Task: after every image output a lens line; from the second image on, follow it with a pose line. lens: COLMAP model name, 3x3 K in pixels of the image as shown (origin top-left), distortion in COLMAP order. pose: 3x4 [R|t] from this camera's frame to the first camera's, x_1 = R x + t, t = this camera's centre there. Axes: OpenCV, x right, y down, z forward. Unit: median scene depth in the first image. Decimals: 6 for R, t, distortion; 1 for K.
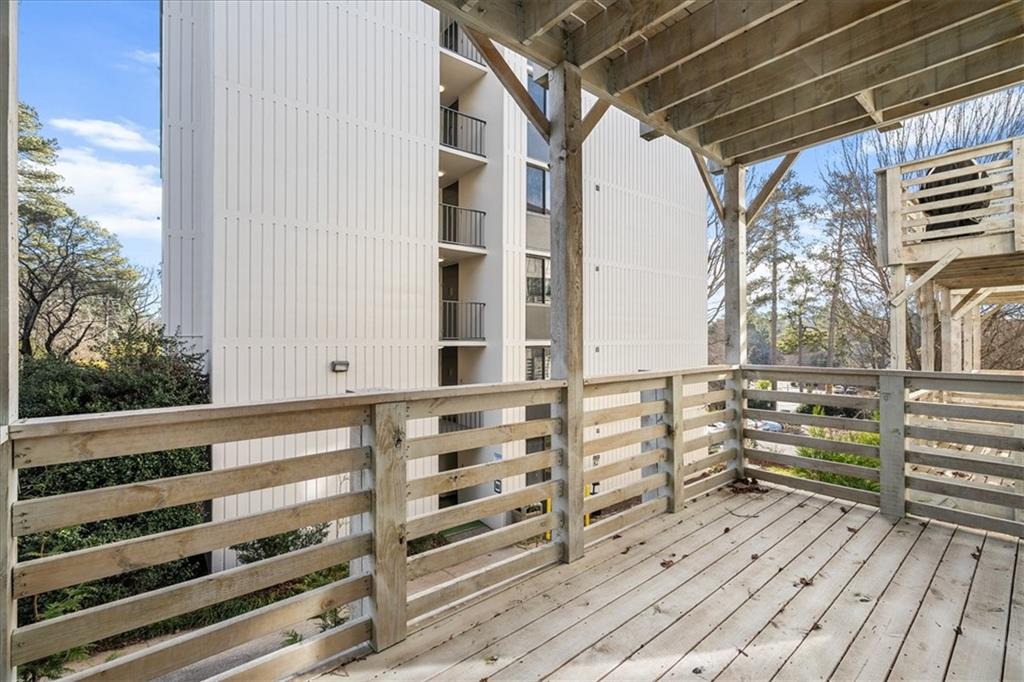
lens RADIAL K [[457.9, 0, 515.2], [0, 457.9, 340.5], [0, 0, 1]] dist [-0.000169, 0.000827]
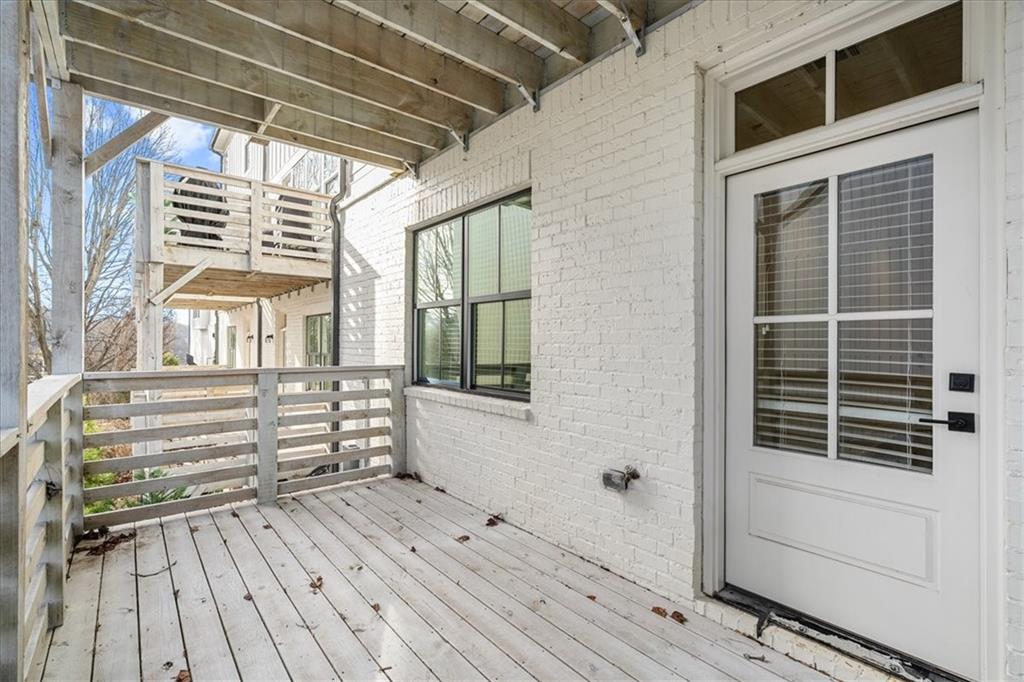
lens RADIAL K [[457.9, 0, 515.2], [0, 457.9, 340.5], [0, 0, 1]] dist [-0.000169, 0.000827]
pose [[0.012724, 0.005231, 0.999905, -0.235101], [-0.007309, 0.999960, -0.005138, 0.001768], [-0.999892, -0.007243, 0.012762, 0.376624]]
